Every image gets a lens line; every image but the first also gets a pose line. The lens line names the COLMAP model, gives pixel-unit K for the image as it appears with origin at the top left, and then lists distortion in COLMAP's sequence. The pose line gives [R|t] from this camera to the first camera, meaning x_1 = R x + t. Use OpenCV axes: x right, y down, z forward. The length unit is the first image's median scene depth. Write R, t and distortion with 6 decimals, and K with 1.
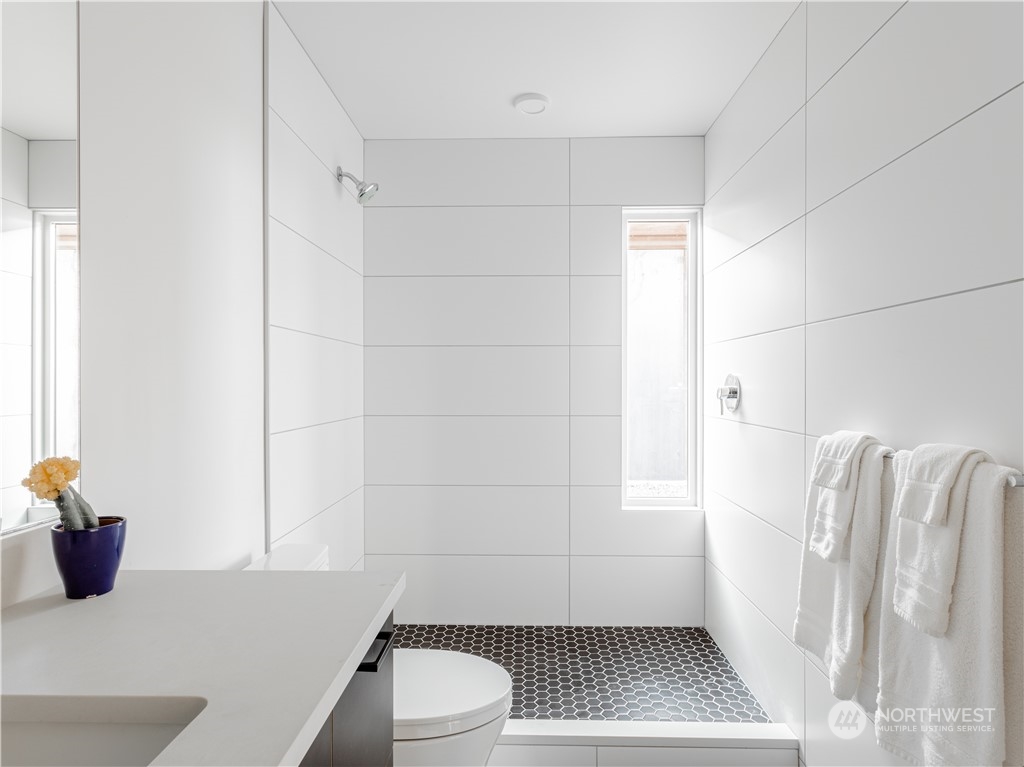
lens RADIAL K [[568.1, 0, 512.5], [0, 568.1, 383.9], [0, 0, 1]] dist [-0.001722, 0.001149]
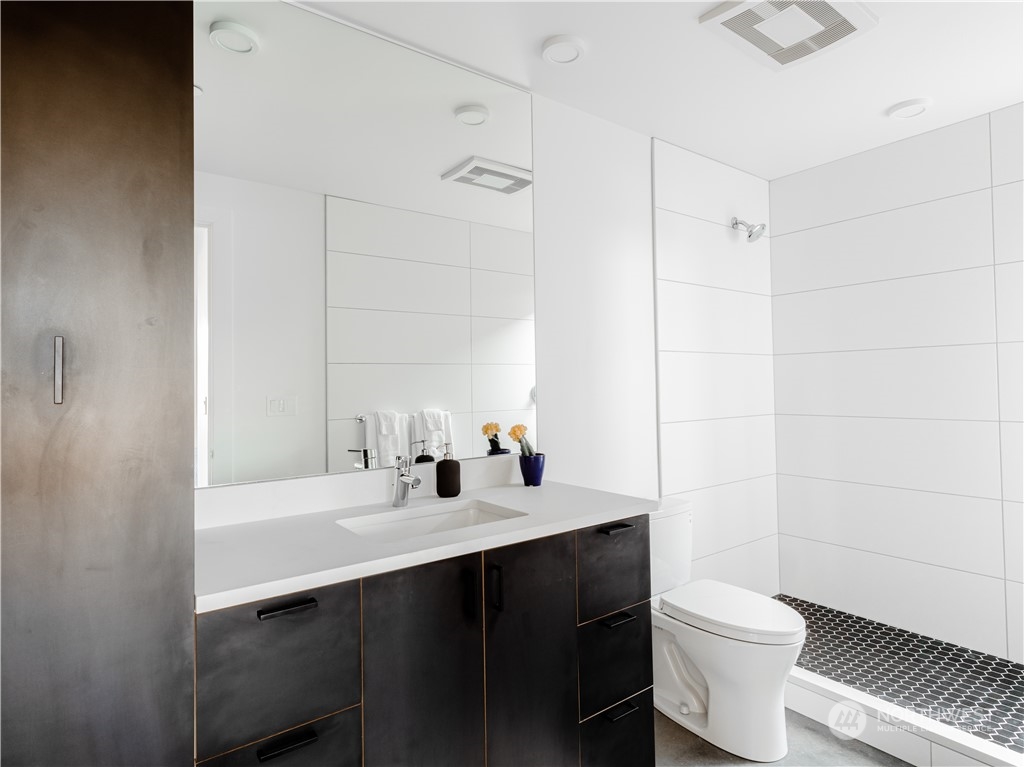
lens RADIAL K [[568.1, 0, 513.6], [0, 568.1, 383.0], [0, 0, 1]] dist [-0.001722, 0.001149]
pose [[0.610742, -0.015003, -0.791688, 0.395735], [0.012473, 0.999879, -0.009326, -0.006064], [0.791732, -0.004179, 0.610855, -0.169419]]
